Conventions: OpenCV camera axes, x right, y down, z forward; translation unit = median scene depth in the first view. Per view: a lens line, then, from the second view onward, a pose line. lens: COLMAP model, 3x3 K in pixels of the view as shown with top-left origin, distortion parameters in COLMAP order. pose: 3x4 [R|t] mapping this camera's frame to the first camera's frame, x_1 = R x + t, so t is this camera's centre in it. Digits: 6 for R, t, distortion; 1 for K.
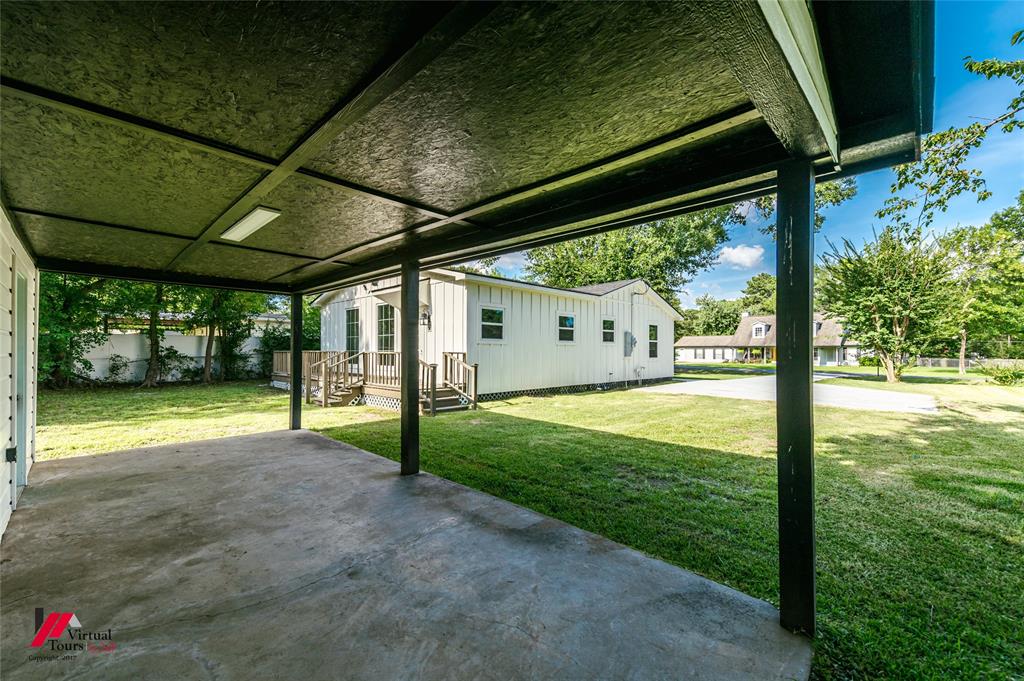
lens RADIAL K [[413.8, 0, 507.5], [0, 413.8, 348.6], [0, 0, 1]] dist [0.000166, -0.000092]
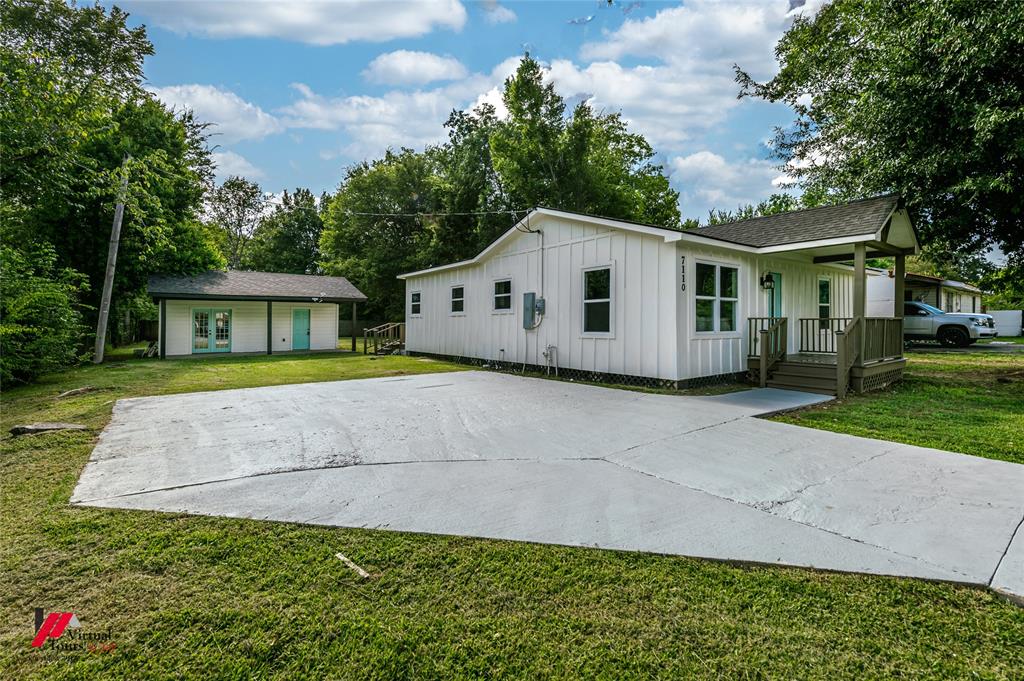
lens RADIAL K [[470.8, 0, 513.3], [0, 470.8, 318.3], [0, 0, 1]] dist [-0.000472, -0.000162]
pose [[-0.125488, -0.006241, -0.992076, 0.923049], [0.018536, 0.999791, -0.008634, 0.007460], [0.991922, -0.019473, -0.125346, 0.931698]]
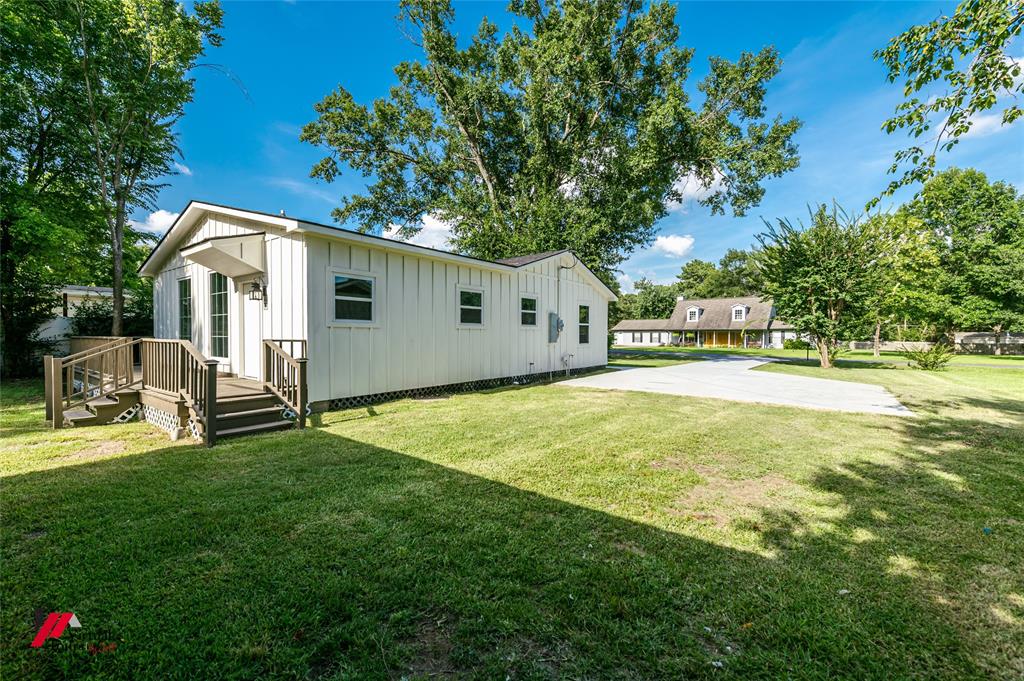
lens RADIAL K [[416.0, 0, 512.0], [0, 416.0, 340.5], [0, 0, 1]] dist [0.001610, 0.000062]
pose [[0.990190, -0.002863, 0.139699, 0.079242], [-0.000024, 0.999786, 0.020664, -0.001946], [-0.139729, -0.020465, 0.989978, 0.155872]]
